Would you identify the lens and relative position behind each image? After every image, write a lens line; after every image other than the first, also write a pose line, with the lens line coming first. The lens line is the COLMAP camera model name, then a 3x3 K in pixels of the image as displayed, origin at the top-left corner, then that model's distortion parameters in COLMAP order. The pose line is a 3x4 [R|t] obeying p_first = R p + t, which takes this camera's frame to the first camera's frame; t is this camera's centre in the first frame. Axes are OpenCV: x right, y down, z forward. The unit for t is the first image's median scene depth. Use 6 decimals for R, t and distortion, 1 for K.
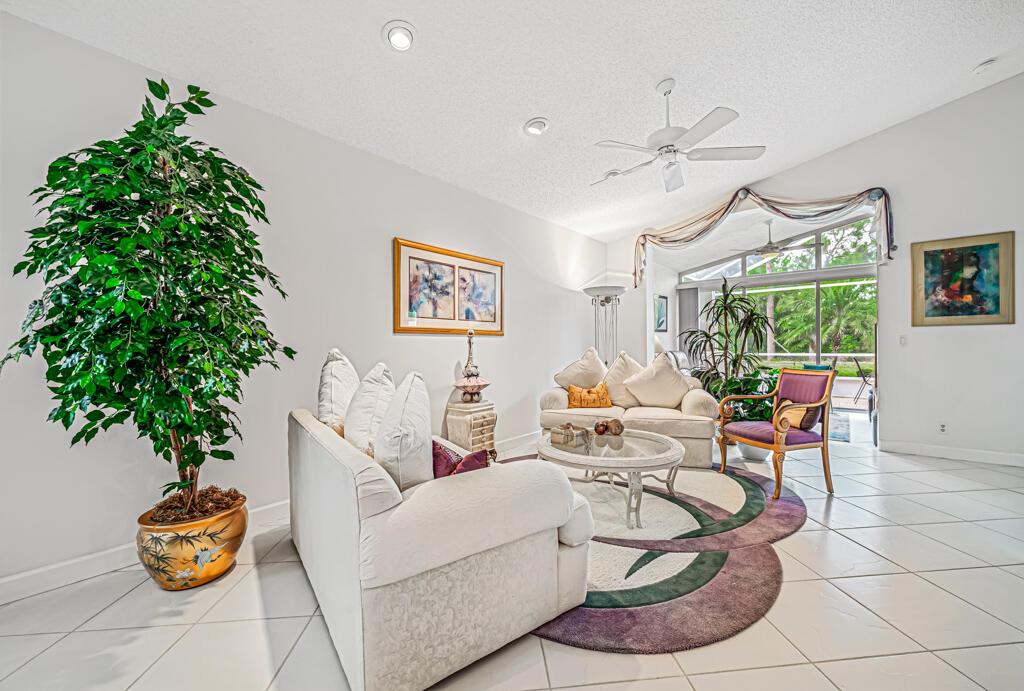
lens RADIAL K [[402.8, 0, 514.4], [0, 402.8, 345.0], [0, 0, 1]] dist [0.003257, -0.000111]
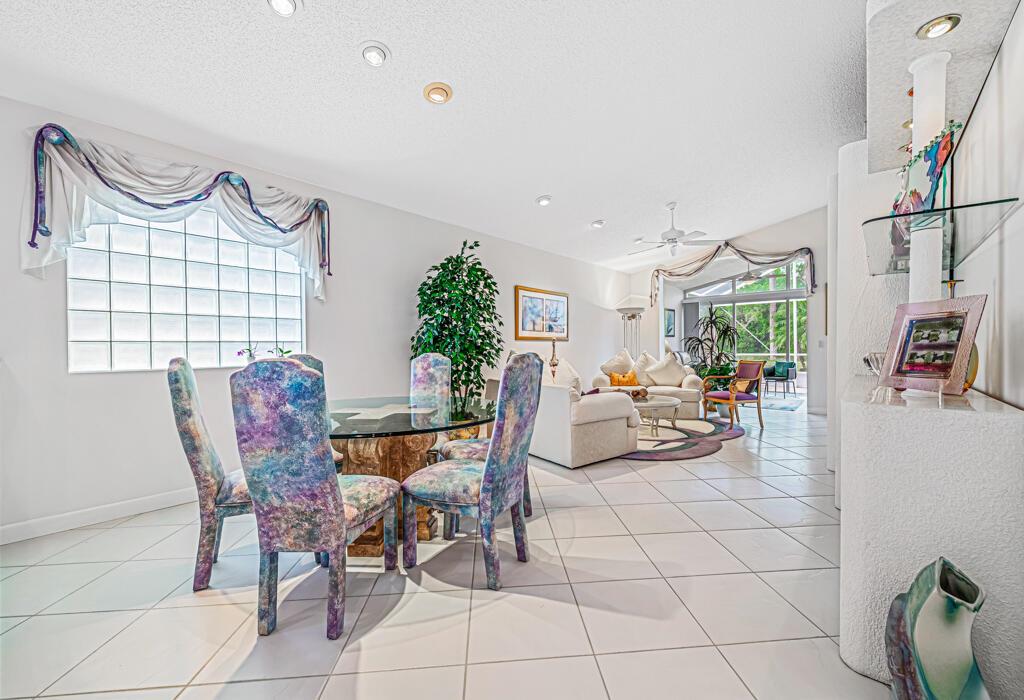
lens RADIAL K [[413.8, 0, 516.4], [0, 413.8, 348.3], [0, 0, 1]] dist [0.002072, 0.000151]
pose [[0.999964, -0.000838, -0.008426, -0.212757], [0.000867, 0.999994, 0.003483, -0.000035], [0.008423, -0.003490, 0.999958, -0.603998]]
